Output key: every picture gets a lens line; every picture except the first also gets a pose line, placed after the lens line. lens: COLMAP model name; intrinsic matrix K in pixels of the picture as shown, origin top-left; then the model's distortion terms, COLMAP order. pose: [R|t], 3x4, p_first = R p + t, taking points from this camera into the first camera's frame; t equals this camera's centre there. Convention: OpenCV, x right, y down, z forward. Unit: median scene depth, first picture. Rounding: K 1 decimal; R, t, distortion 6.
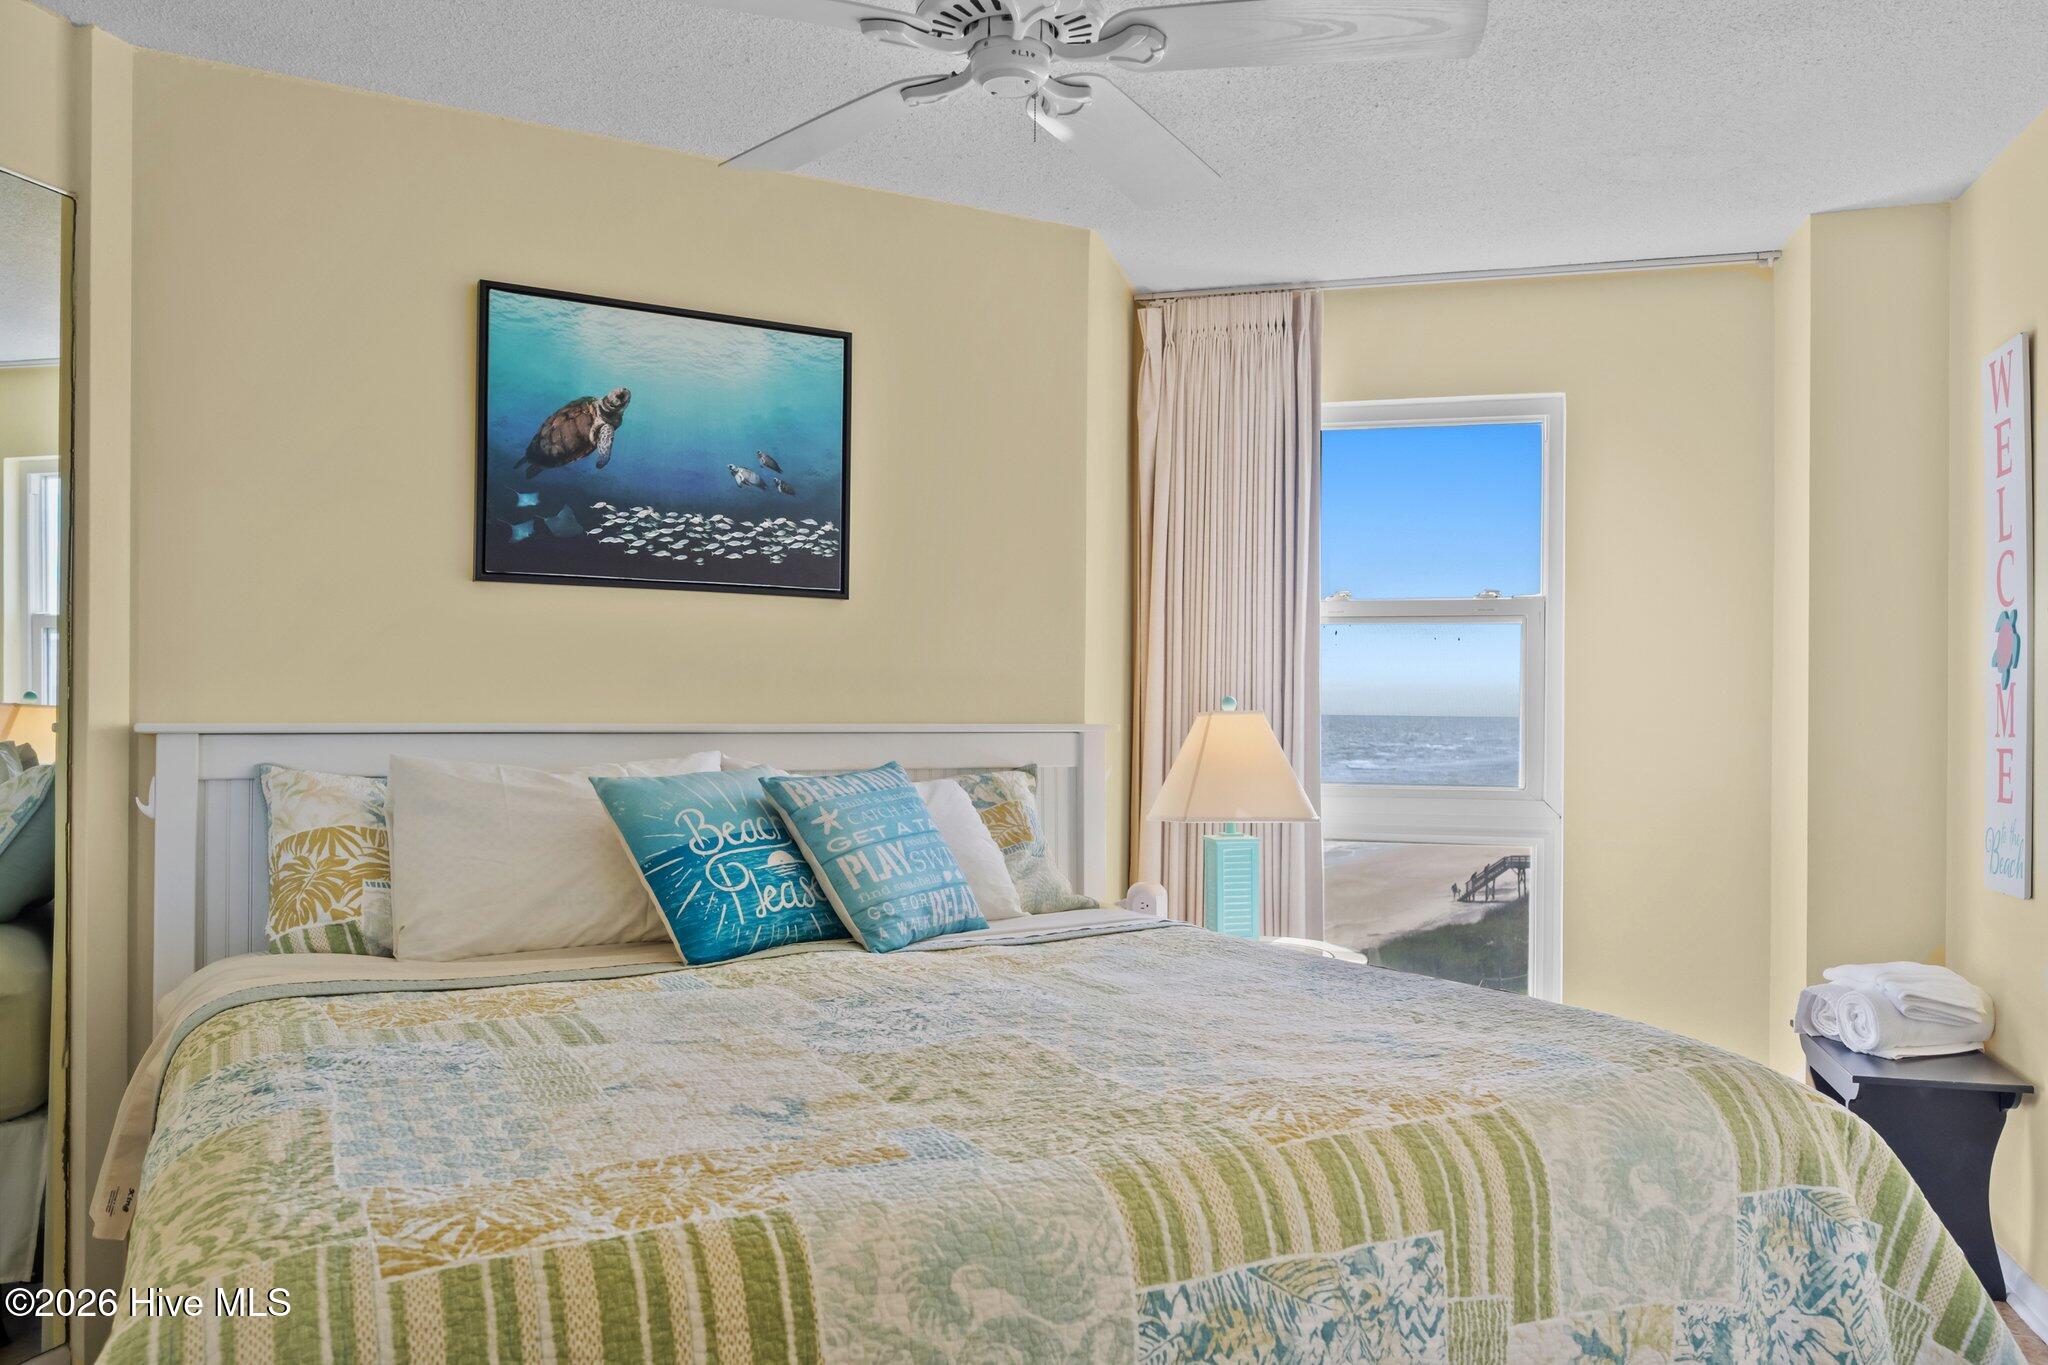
lens RADIAL K [[1573.2, 0, 1029.7], [0, 1573.2, 694.9], [0, 0, 1]] dist [-0.001101, 0.002093]
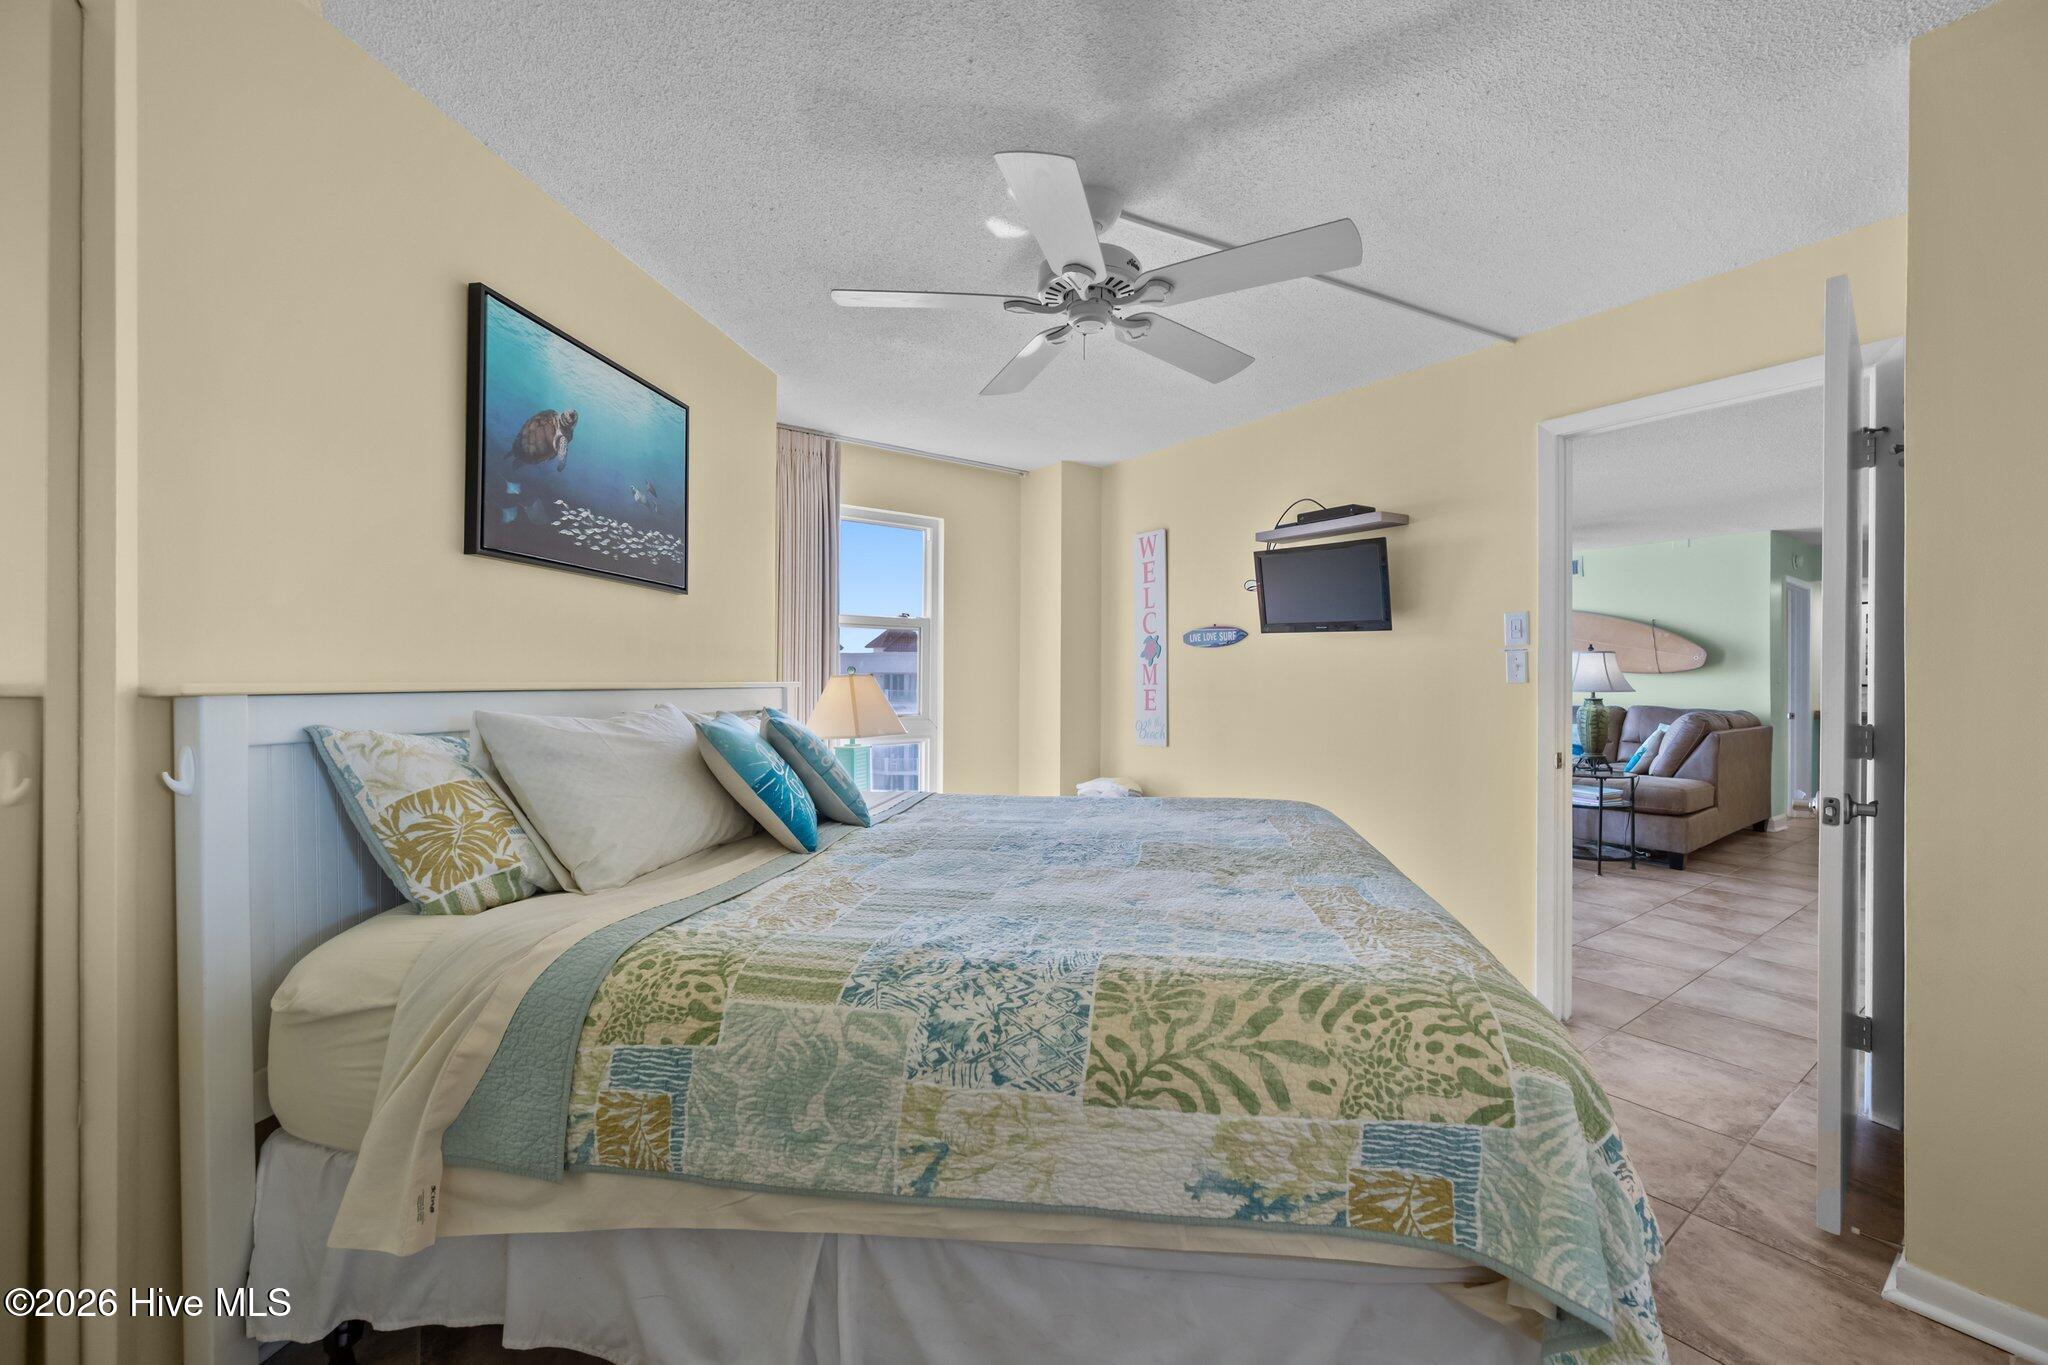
lens RADIAL K [[810.8, 0, 1025.2], [0, 810.8, 685.1], [0, 0, 1]] dist [0.001103, -0.000244]
pose [[0.631572, -0.007760, 0.775278, -0.533647], [-0.009358, 0.999801, 0.017630, 0.006151], [-0.775261, -0.018390, 0.631374, 0.323839]]
